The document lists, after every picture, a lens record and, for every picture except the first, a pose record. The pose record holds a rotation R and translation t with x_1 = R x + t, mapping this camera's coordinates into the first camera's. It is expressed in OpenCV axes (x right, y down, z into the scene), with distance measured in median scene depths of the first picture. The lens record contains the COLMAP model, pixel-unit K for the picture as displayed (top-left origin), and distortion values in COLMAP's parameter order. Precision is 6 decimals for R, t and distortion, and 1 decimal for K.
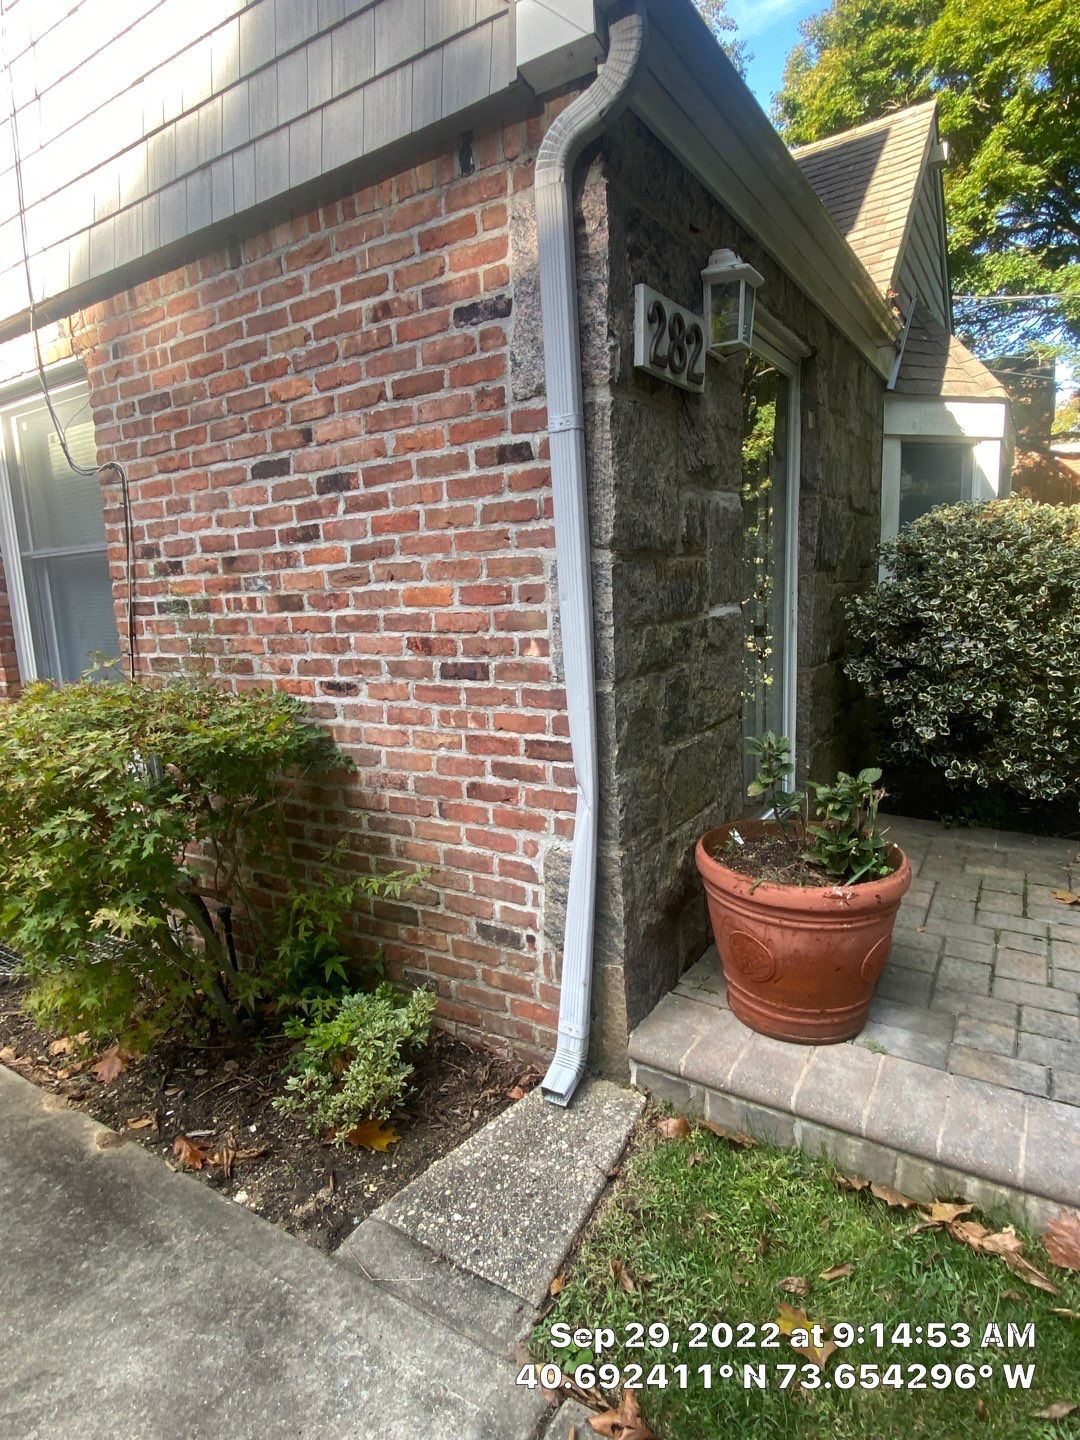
lens RADIAL K [[772.3, 0, 540.3], [0, 772.3, 730.4], [0, 0, 1]] dist [0.038773, -0.056922]
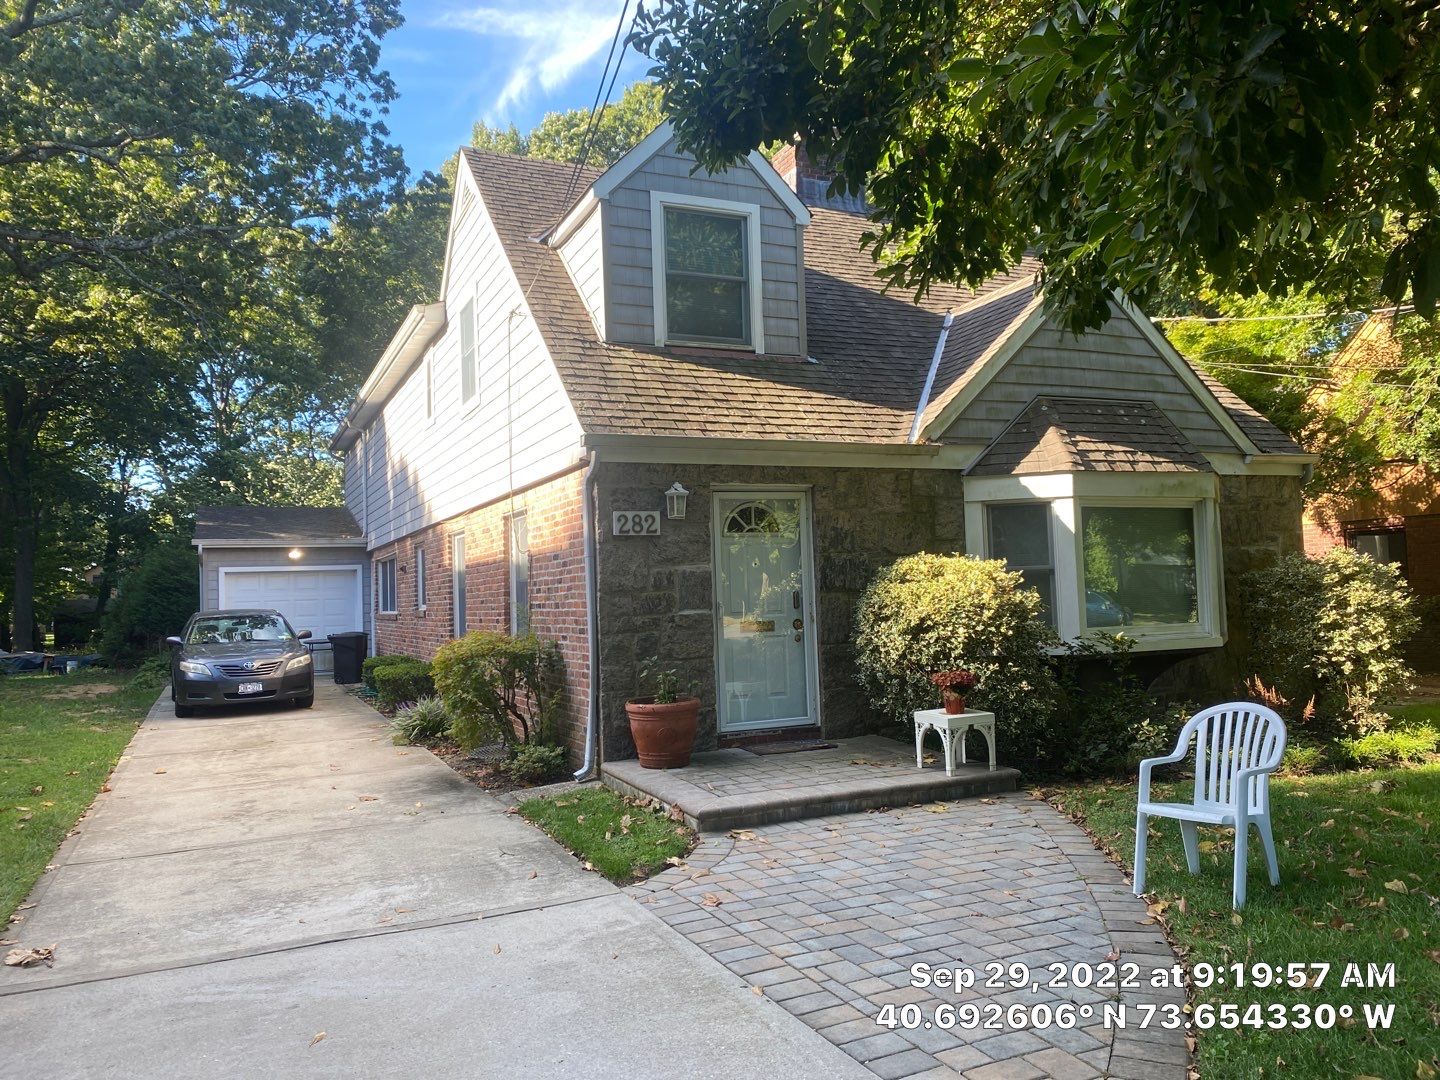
lens RADIAL K [[1068.5, 0, 720.6], [0, 1068.5, 517.5], [0, 0, 1]] dist [-0.013174, -0.001692]
pose [[0.834040, -0.024361, -0.551166, 2.422177], [-0.103684, 0.974302, -0.199961, 0.241441], [0.541874, 0.223922, 0.810081, -1.931919]]
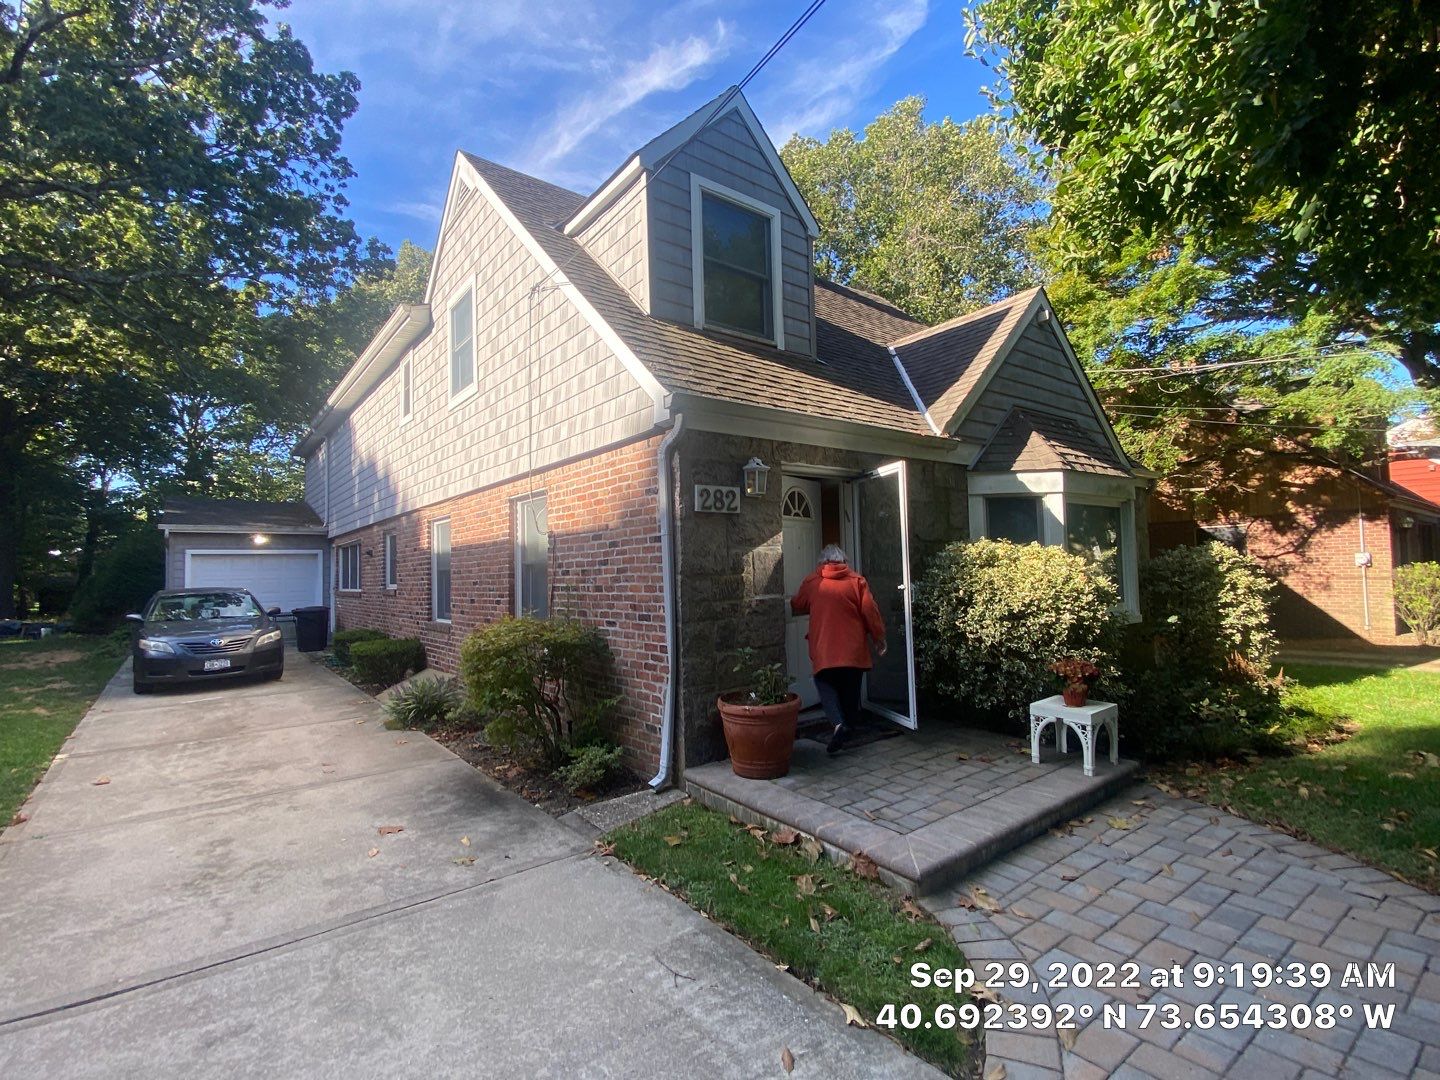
lens RADIAL K [[670.2, 0, 724.2], [0, 670.2, 534.4], [0, 0, 1]] dist [0.002390, -0.013132]
pose [[0.940494, -0.000964, -0.339809, 0.881838], [-0.075049, 0.974714, -0.210478, 0.099816], [0.331419, 0.223456, 0.916640, -0.986854]]
